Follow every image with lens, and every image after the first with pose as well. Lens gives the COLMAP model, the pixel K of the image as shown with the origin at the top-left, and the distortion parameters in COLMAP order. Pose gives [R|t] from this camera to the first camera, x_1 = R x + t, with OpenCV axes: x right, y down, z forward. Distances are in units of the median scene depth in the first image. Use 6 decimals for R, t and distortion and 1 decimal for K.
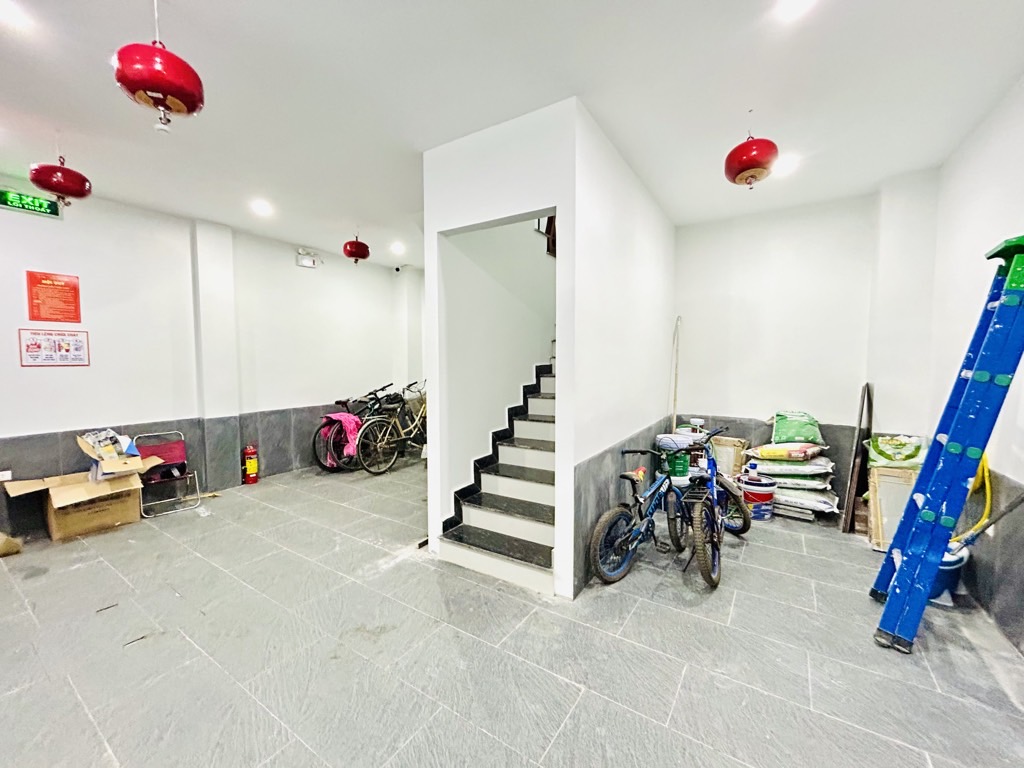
lens RADIAL K [[411.9, 0, 512.0], [0, 411.9, 384.0], [0, 0, 1]] dist [-0.002706, -0.000070]
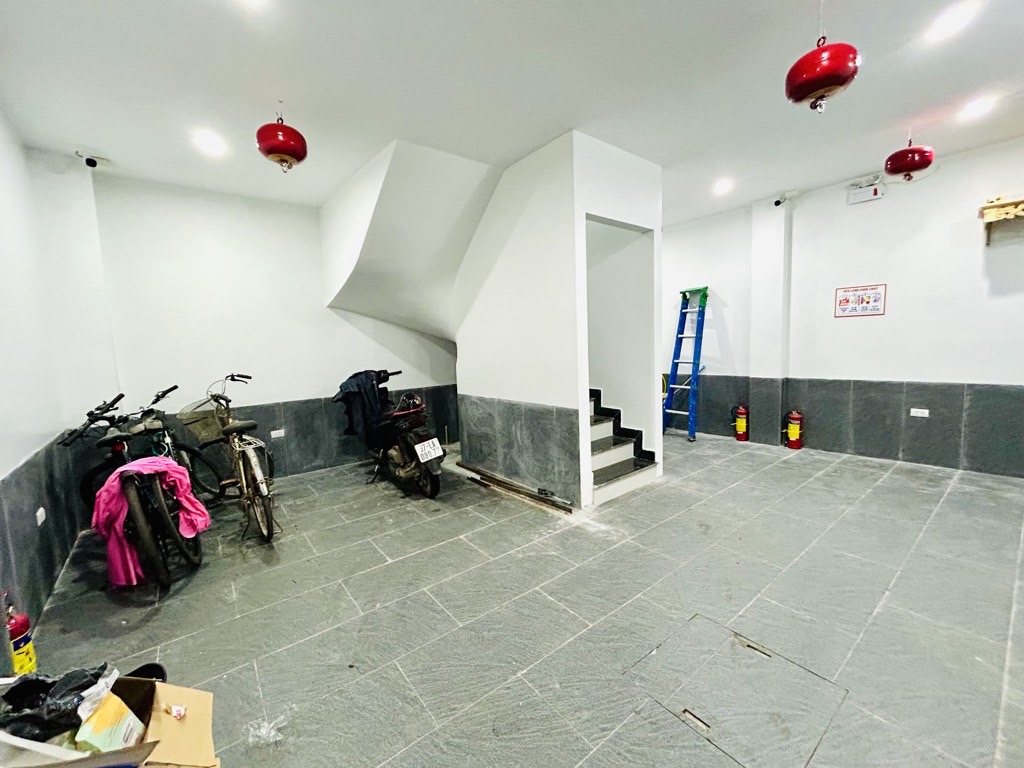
lens RADIAL K [[411.3, 0, 512.0], [0, 411.3, 384.0], [0, 0, 1]] dist [0.000267, -0.000013]
pose [[0.321571, -0.106737, 0.940850, -1.353151], [0.091311, 0.992491, 0.081387, -0.025061], [-0.942473, 0.059738, 0.328902, 0.869820]]
